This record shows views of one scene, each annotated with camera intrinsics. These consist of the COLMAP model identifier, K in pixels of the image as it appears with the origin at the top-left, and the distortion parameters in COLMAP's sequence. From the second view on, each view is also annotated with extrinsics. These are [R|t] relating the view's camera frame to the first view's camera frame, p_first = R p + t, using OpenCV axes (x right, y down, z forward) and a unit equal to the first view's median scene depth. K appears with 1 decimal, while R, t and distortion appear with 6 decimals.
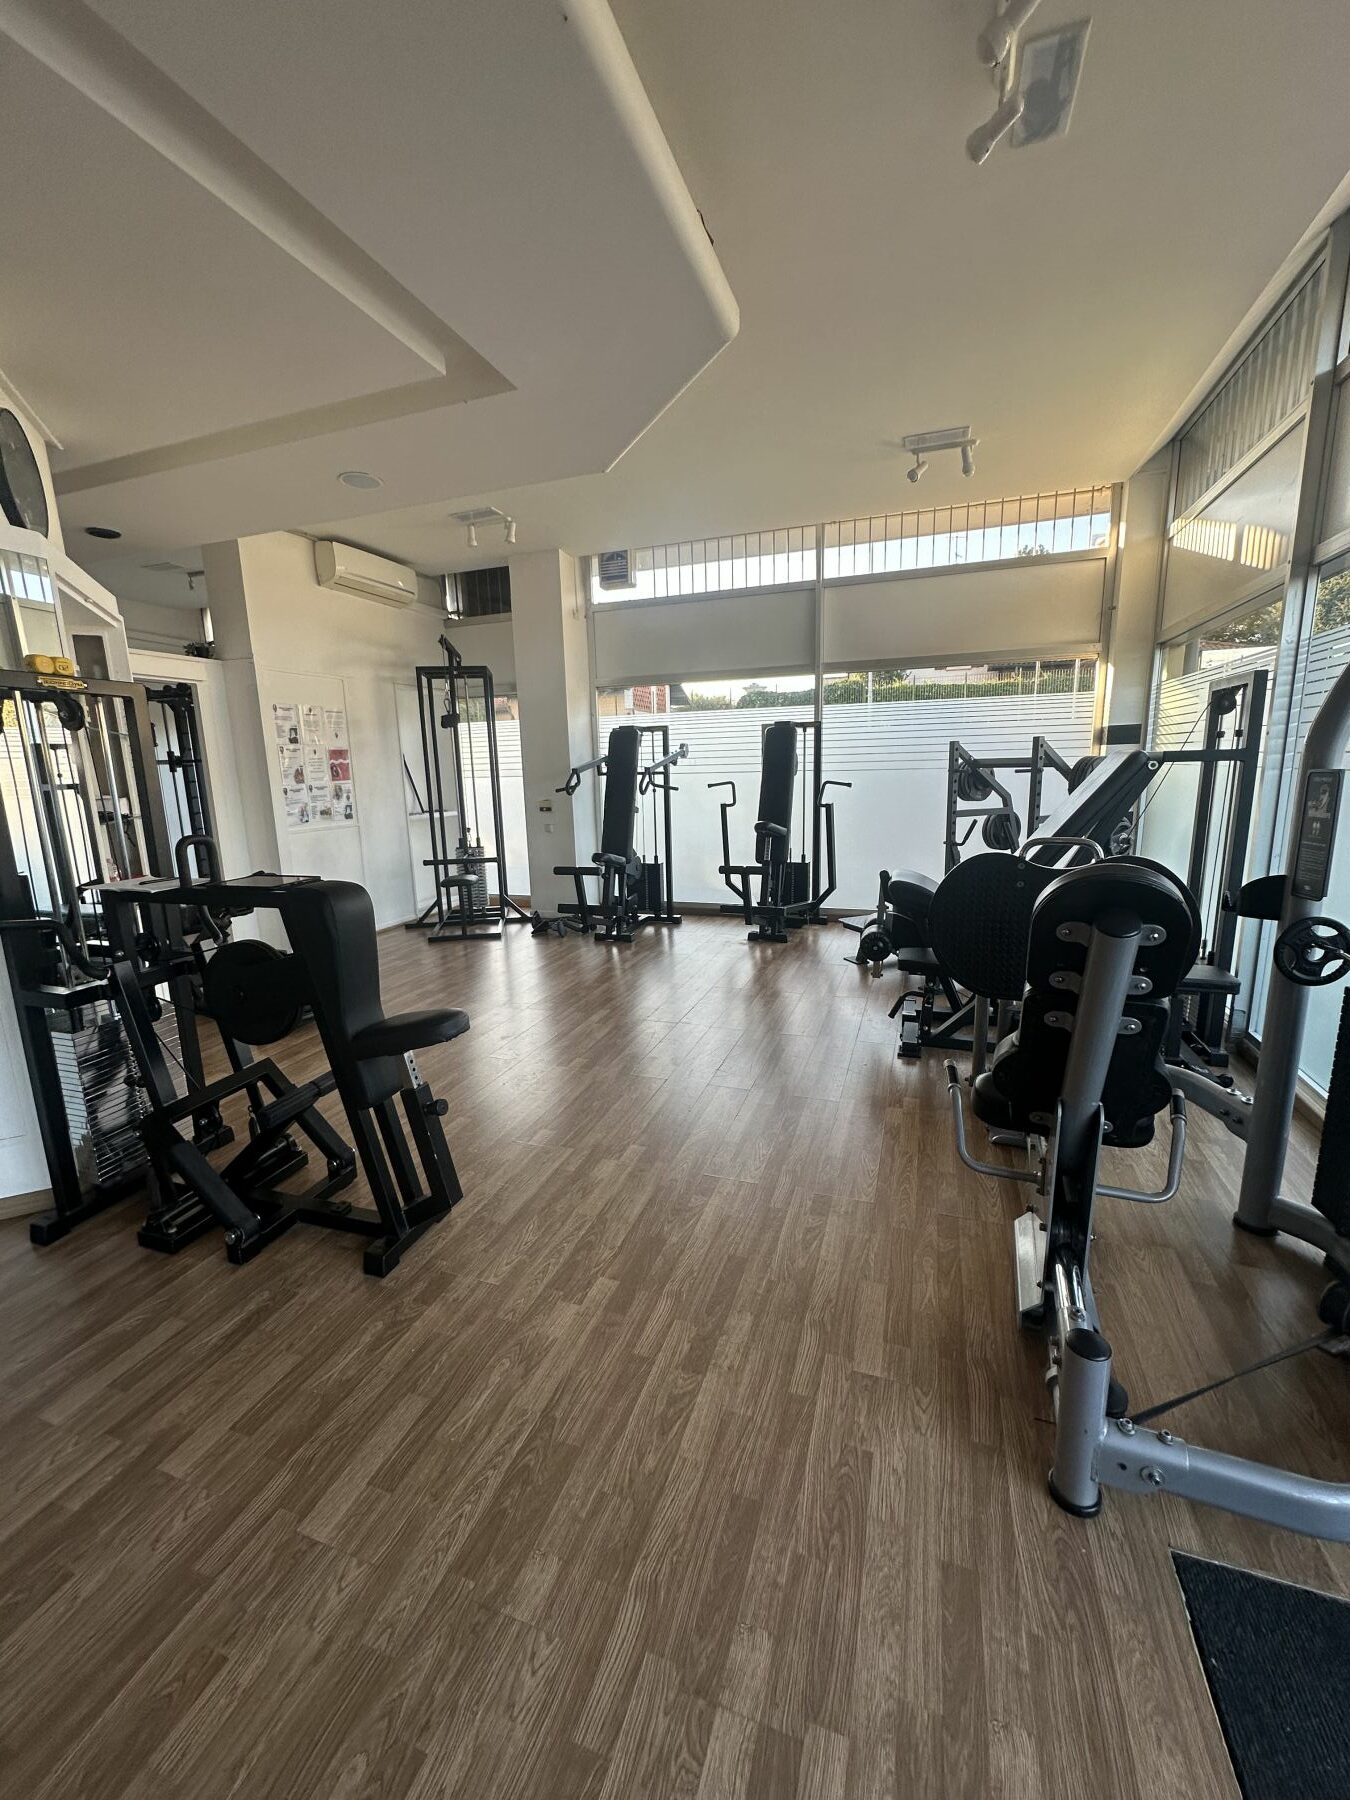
lens RADIAL K [[712.7, 0, 674.7], [0, 712.7, 893.5], [0, 0, 1]] dist [-0.001087, -0.000077]
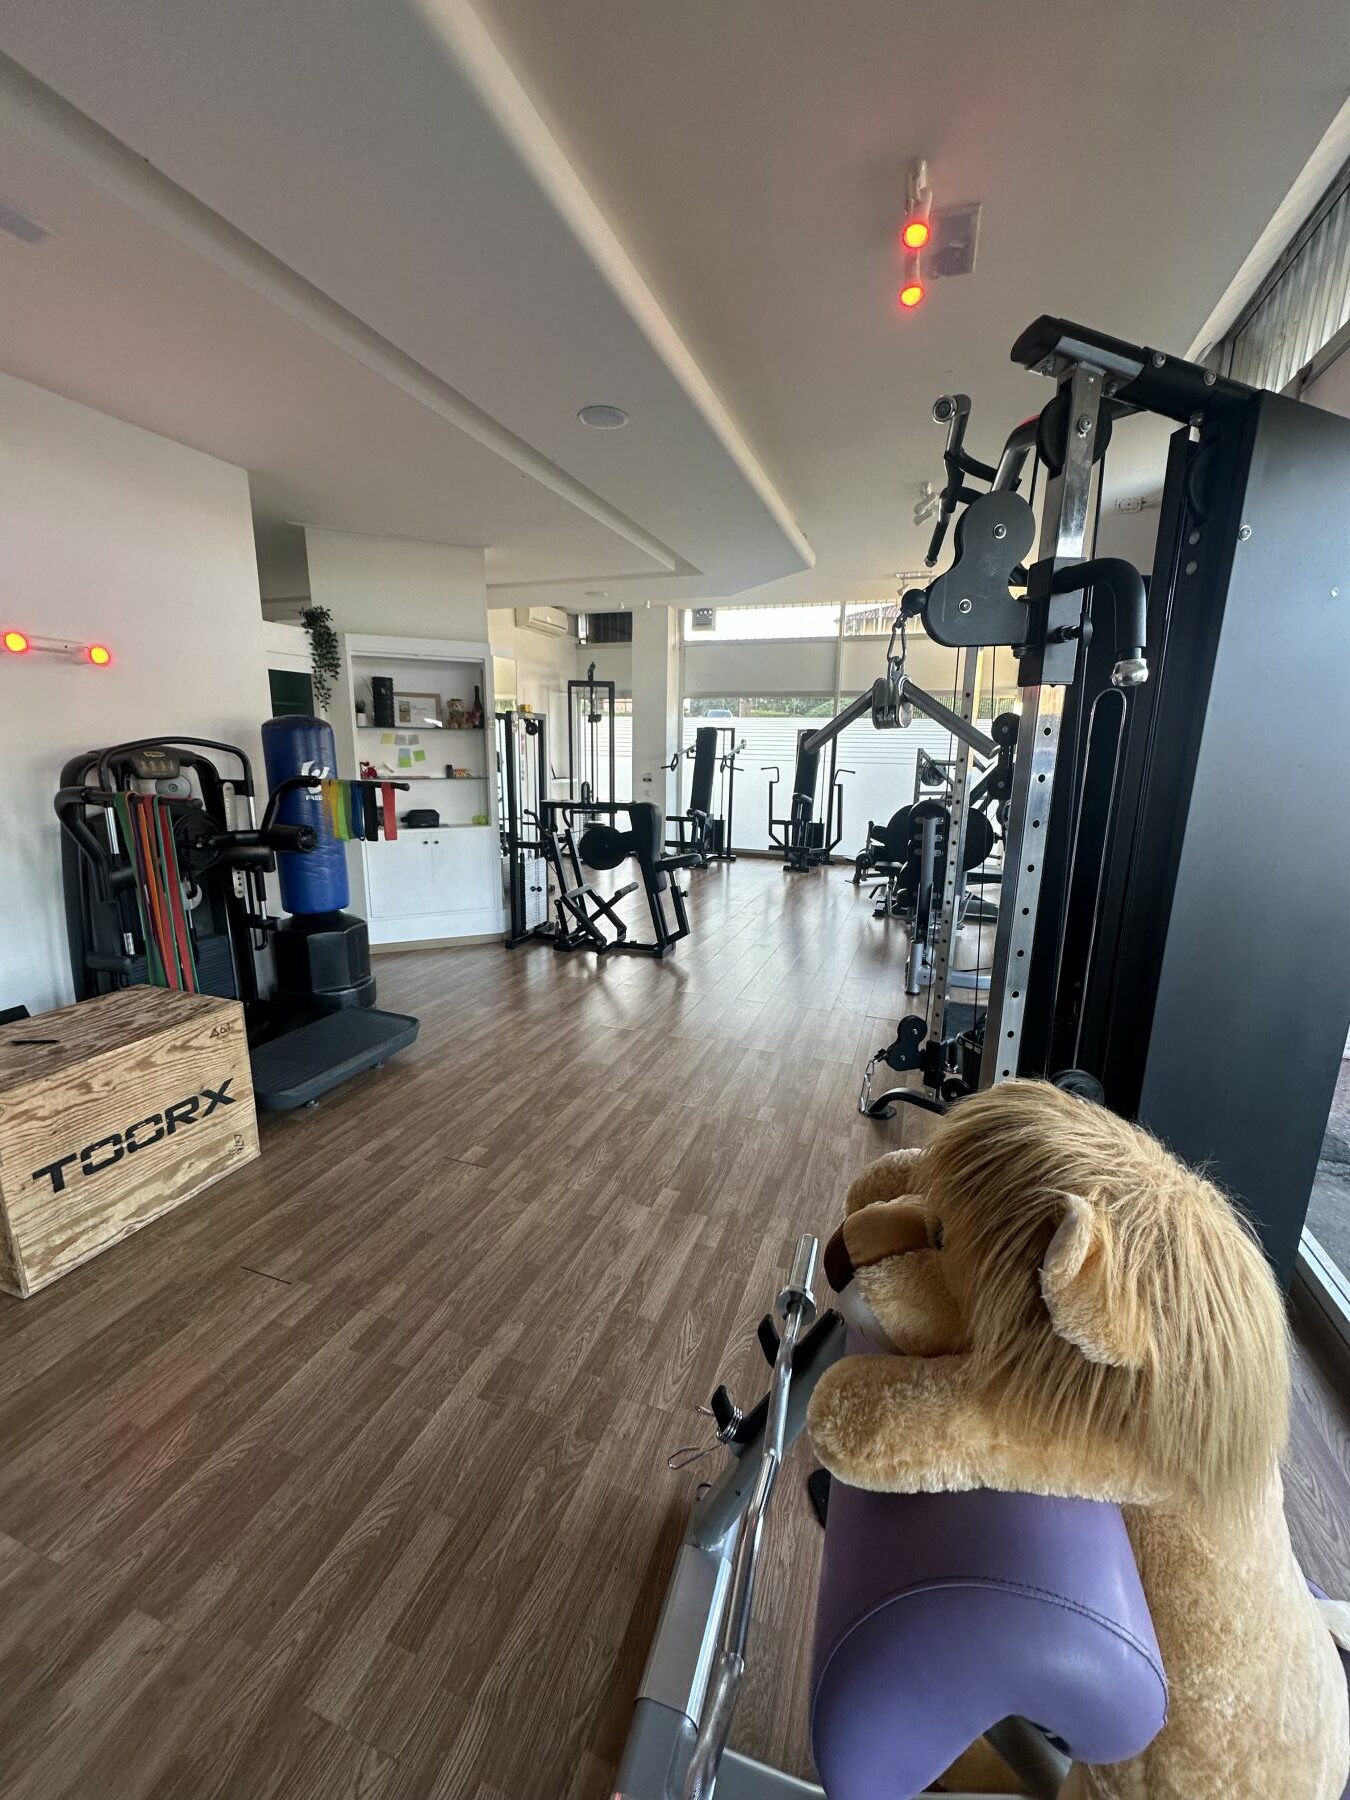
lens RADIAL K [[712.7, 0, 666.8], [0, 712.7, 908.4], [0, 0, 1]] dist [-0.001087, -0.000077]
pose [[0.999019, 0.044106, -0.003888, -0.135002], [-0.043861, 0.997821, 0.049298, 0.080111], [0.006054, -0.049079, 0.998777, -0.536199]]
